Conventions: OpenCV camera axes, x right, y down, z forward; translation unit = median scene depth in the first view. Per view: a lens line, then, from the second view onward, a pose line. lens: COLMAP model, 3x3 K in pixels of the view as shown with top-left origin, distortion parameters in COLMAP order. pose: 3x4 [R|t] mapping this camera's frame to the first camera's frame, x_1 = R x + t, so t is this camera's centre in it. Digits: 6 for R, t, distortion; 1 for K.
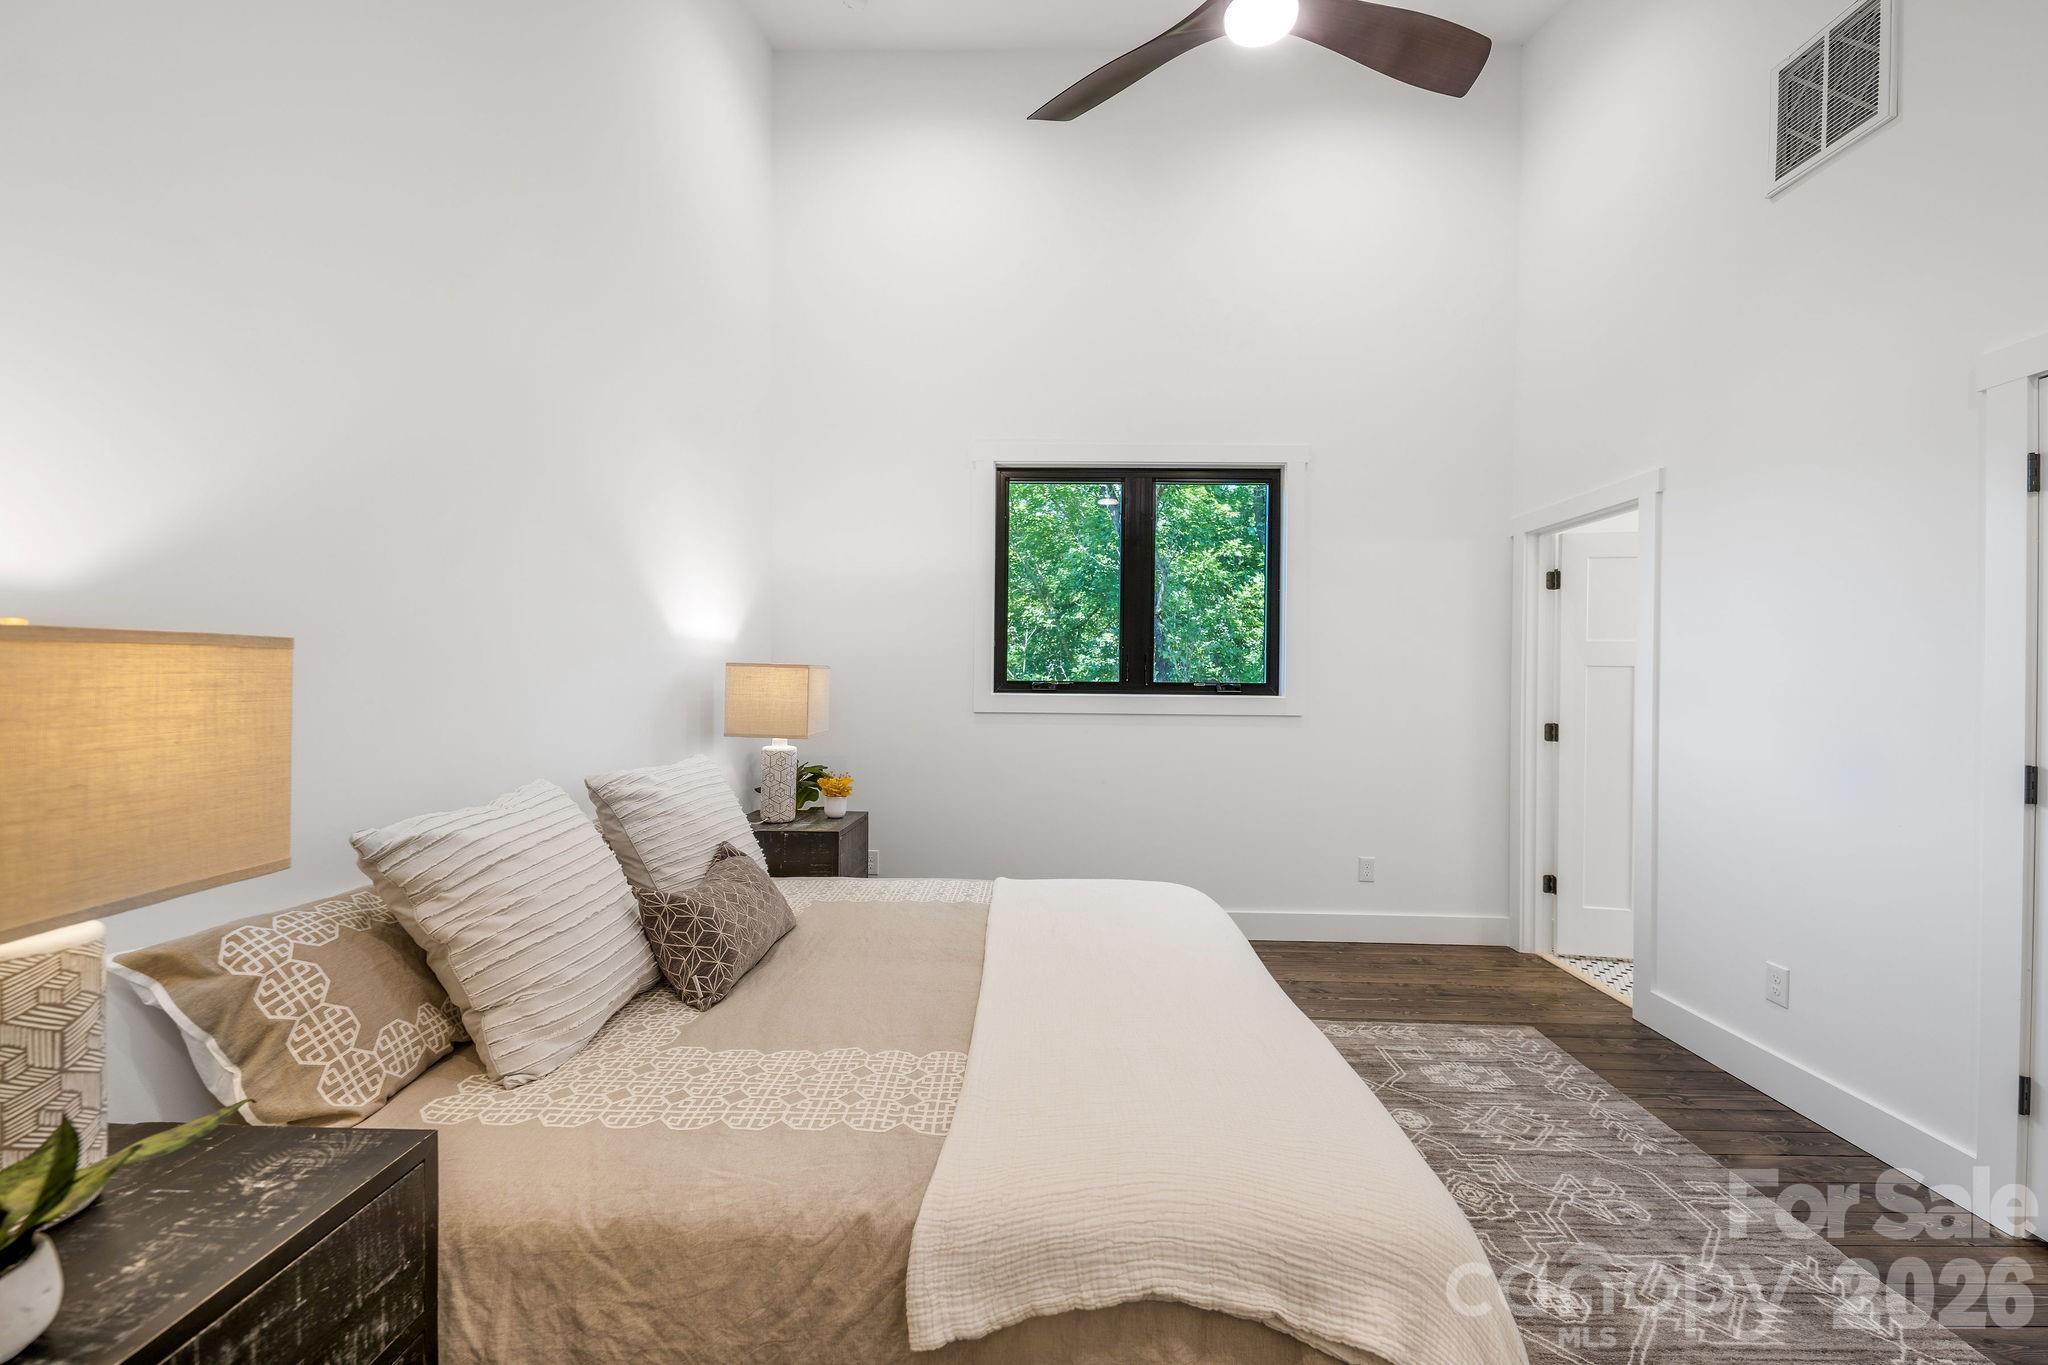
lens RADIAL K [[798.0, 0, 1024.0], [0, 798.0, 682.5], [0, 0, 1]] dist [0.014025, -0.008518]
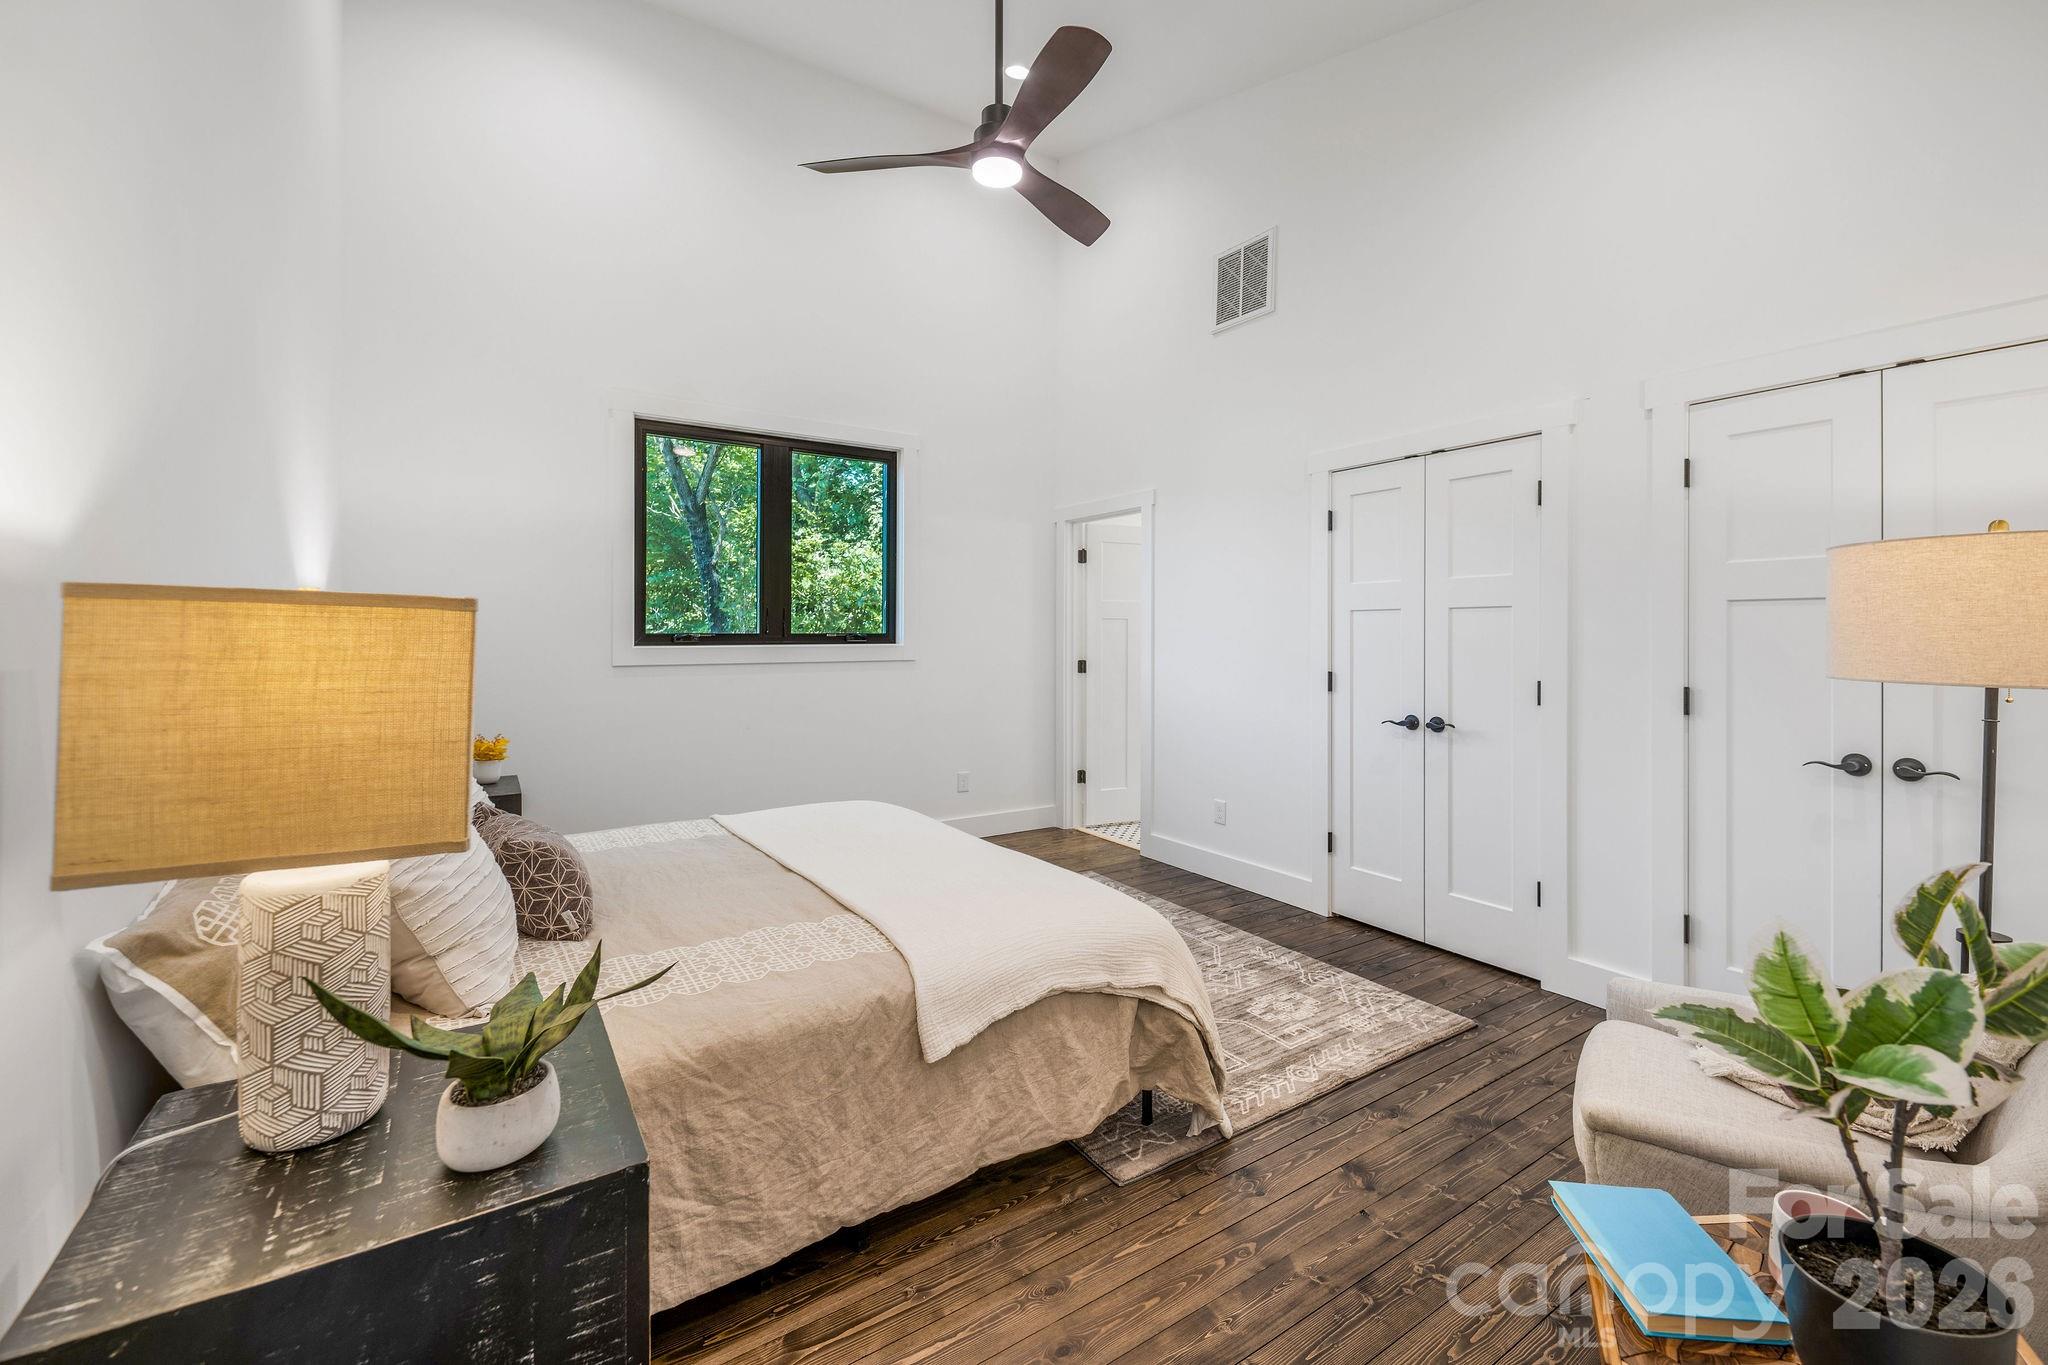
lens RADIAL K [[820.4, 0, 1006.0], [0, 820.4, 636.4], [0, 0, 1]] dist [0.001130, -0.000068]
pose [[0.833149, -0.013205, 0.552891, -0.383968], [0.011346, 0.999913, 0.006784, -0.001707], [-0.552933, 0.000621, 0.833226, -0.176403]]
